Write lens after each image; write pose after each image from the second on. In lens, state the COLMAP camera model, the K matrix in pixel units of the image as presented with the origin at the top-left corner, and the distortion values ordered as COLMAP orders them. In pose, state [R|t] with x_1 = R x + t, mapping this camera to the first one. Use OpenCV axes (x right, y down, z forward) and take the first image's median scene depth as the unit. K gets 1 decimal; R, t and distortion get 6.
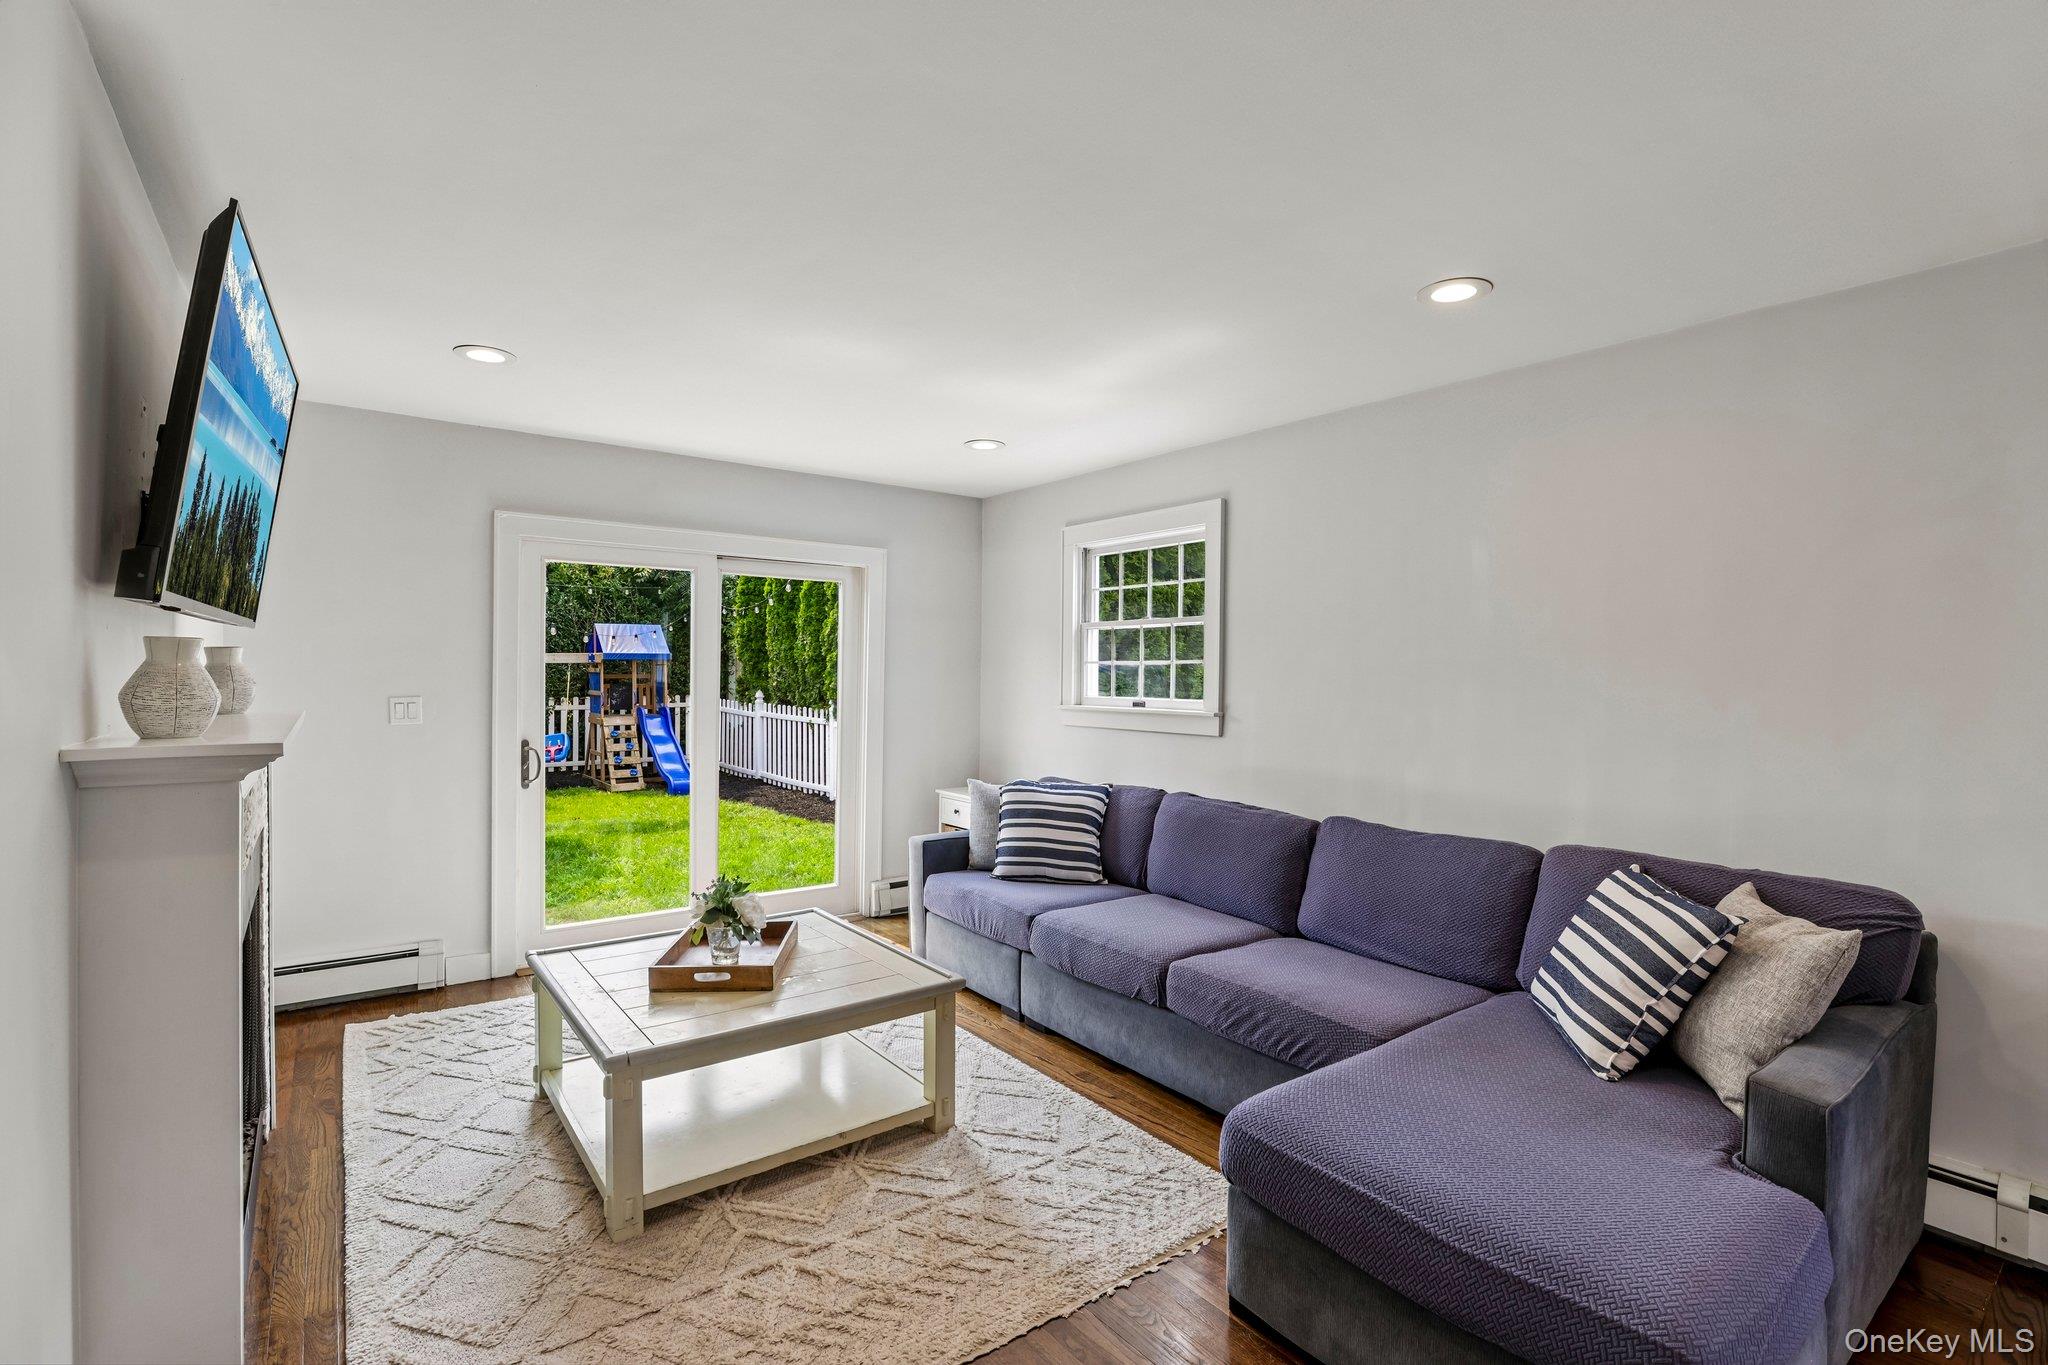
lens RADIAL K [[945.0, 0, 1020.0], [0, 945.0, 683.2], [0, 0, 1]] dist [-0.005926, 0.000015]
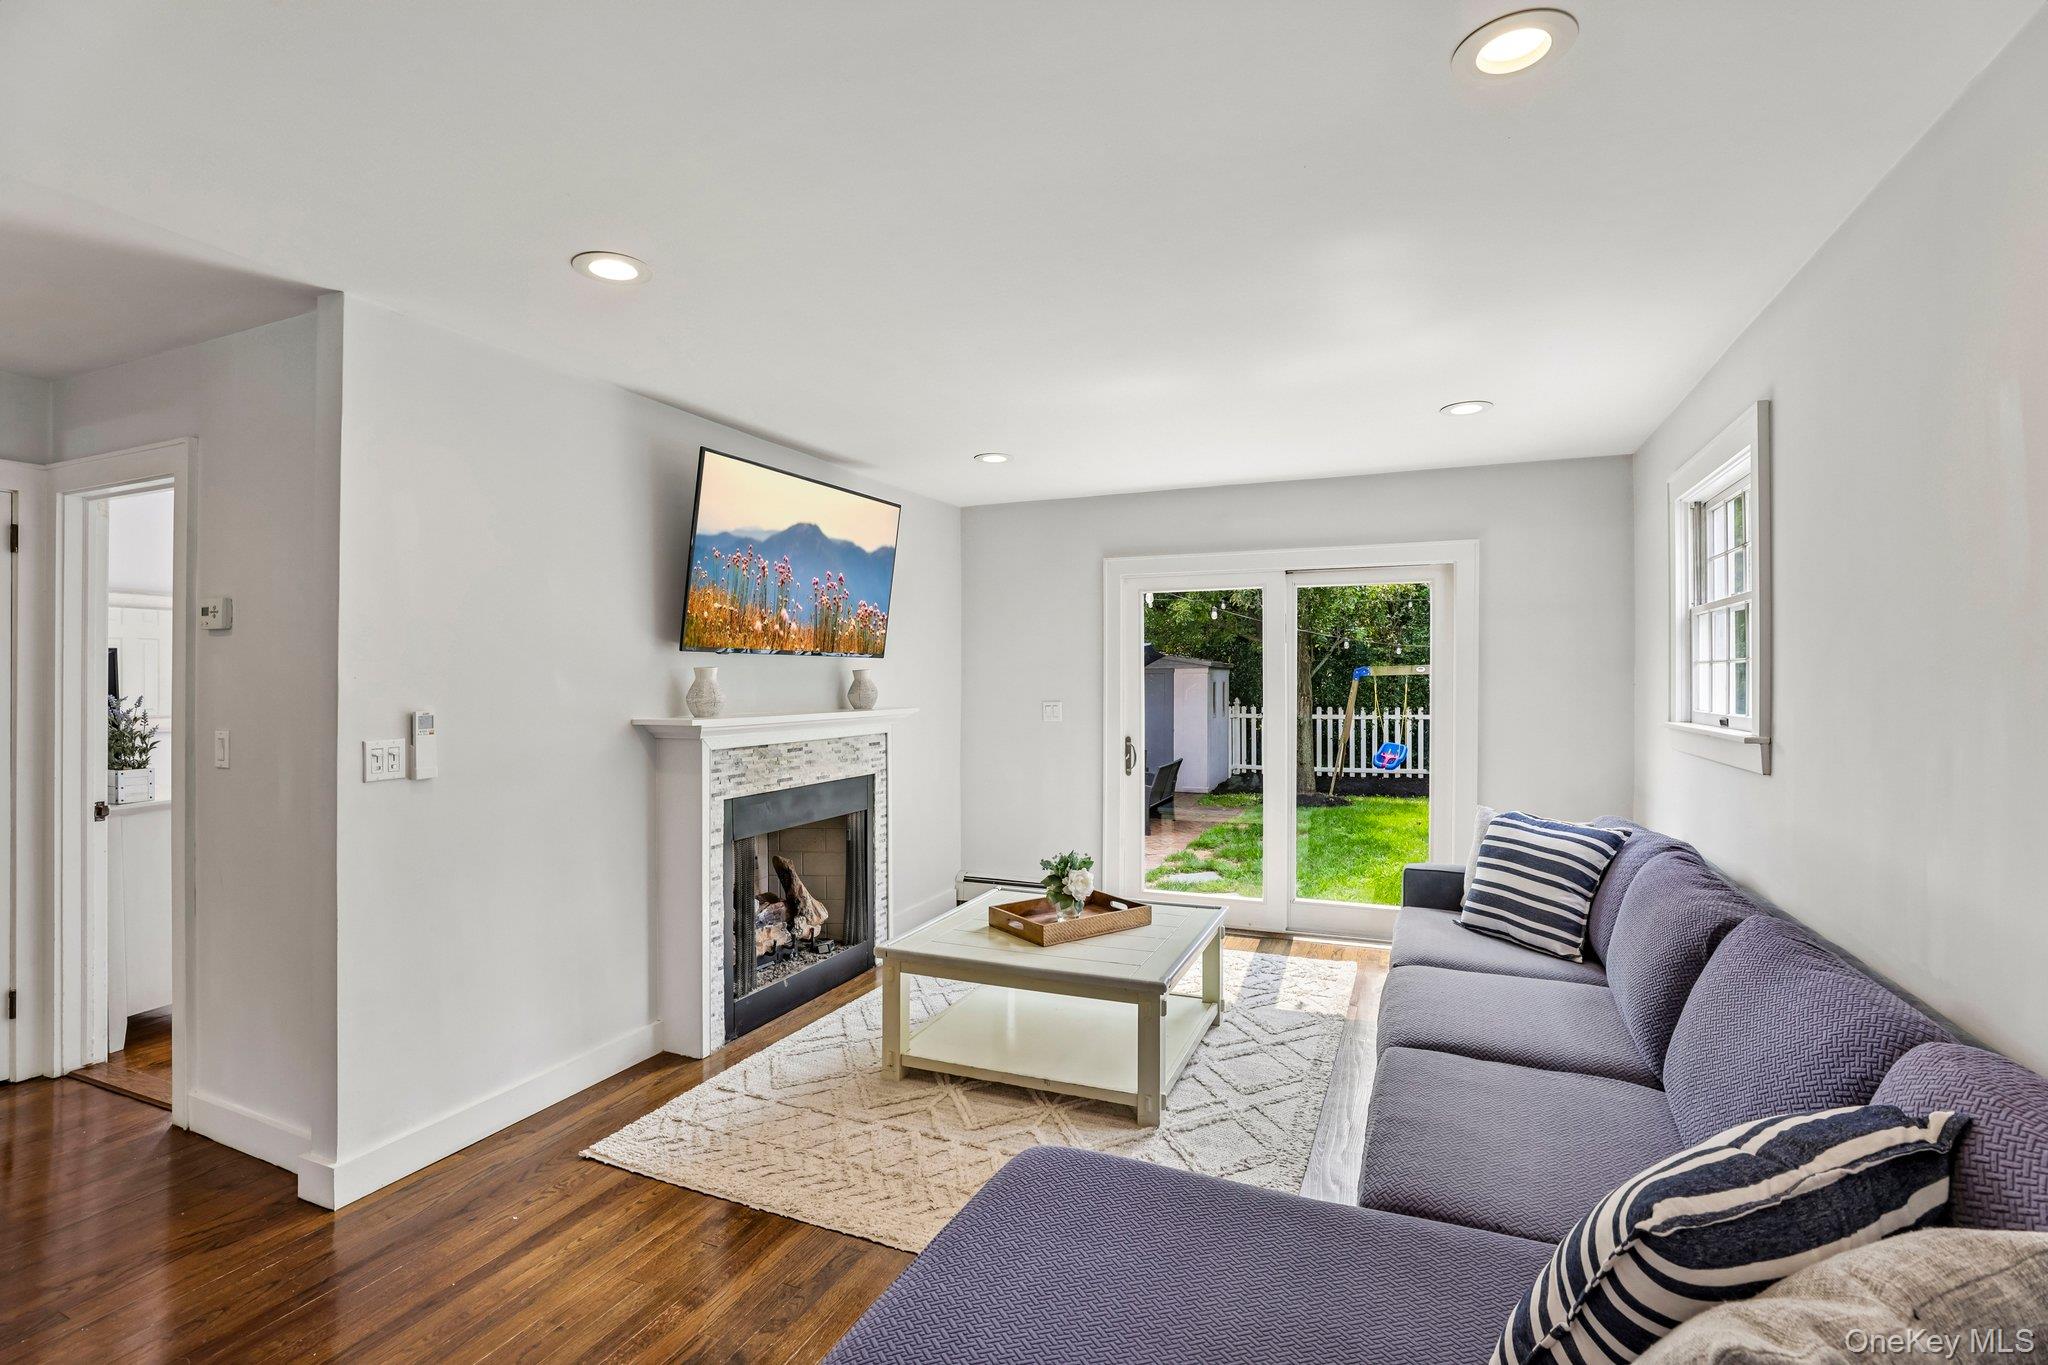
lens RADIAL K [[945.0, 0, 1010.6], [0, 945.0, 677.1], [0, 0, 1]] dist [-0.005926, 0.000015]
pose [[0.501228, -0.015346, -0.865179, 0.429732], [-0.002781, 0.999809, -0.019346, 0.003720], [0.865311, 0.012103, 0.501090, 0.203106]]
